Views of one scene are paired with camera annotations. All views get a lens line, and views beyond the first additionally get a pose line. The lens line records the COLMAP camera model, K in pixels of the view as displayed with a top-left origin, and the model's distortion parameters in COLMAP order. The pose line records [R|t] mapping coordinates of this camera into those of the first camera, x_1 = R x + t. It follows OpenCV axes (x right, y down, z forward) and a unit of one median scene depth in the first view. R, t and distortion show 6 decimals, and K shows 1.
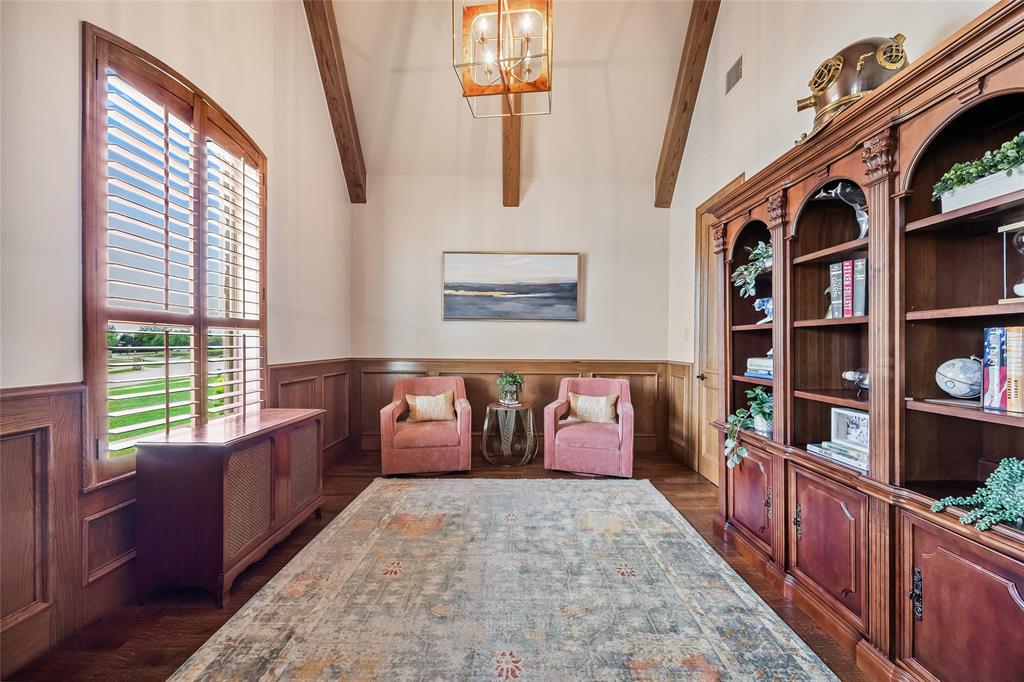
lens RADIAL K [[399.8, 0, 523.2], [0, 399.8, 347.8], [0, 0, 1]] dist [0.002193, -0.000384]
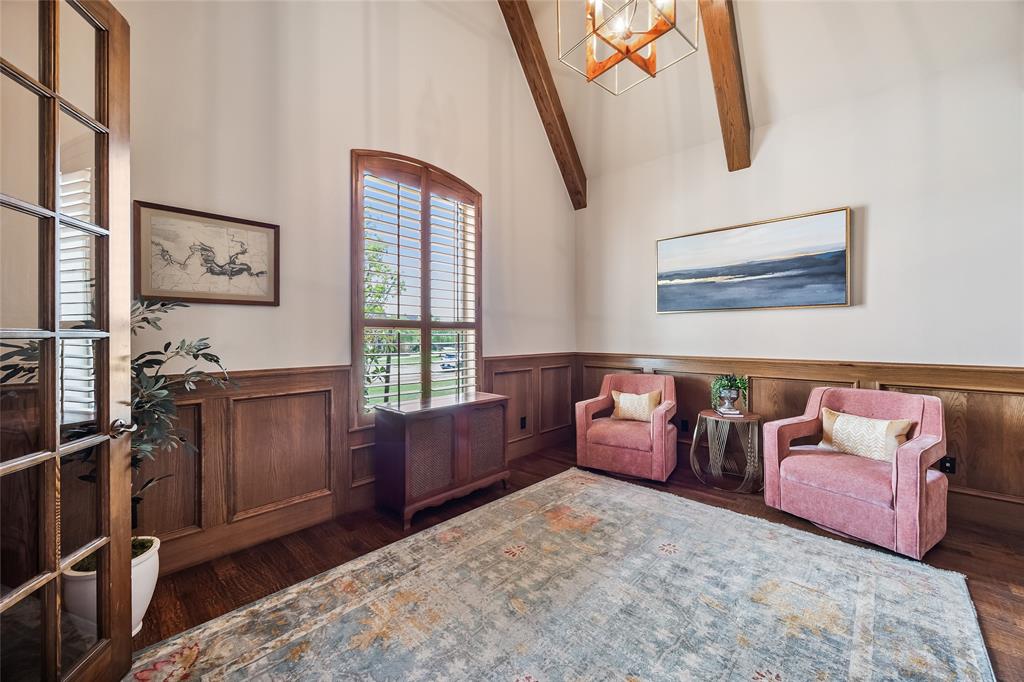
lens RADIAL K [[399.8, 0, 521.6], [0, 399.8, 335.1], [0, 0, 1]] dist [0.002193, -0.000384]
pose [[0.716501, -0.009166, -0.697525, 0.316570], [-0.000876, 0.999901, -0.014039, -0.008485], [0.697585, 0.010670, 0.716423, 0.168802]]
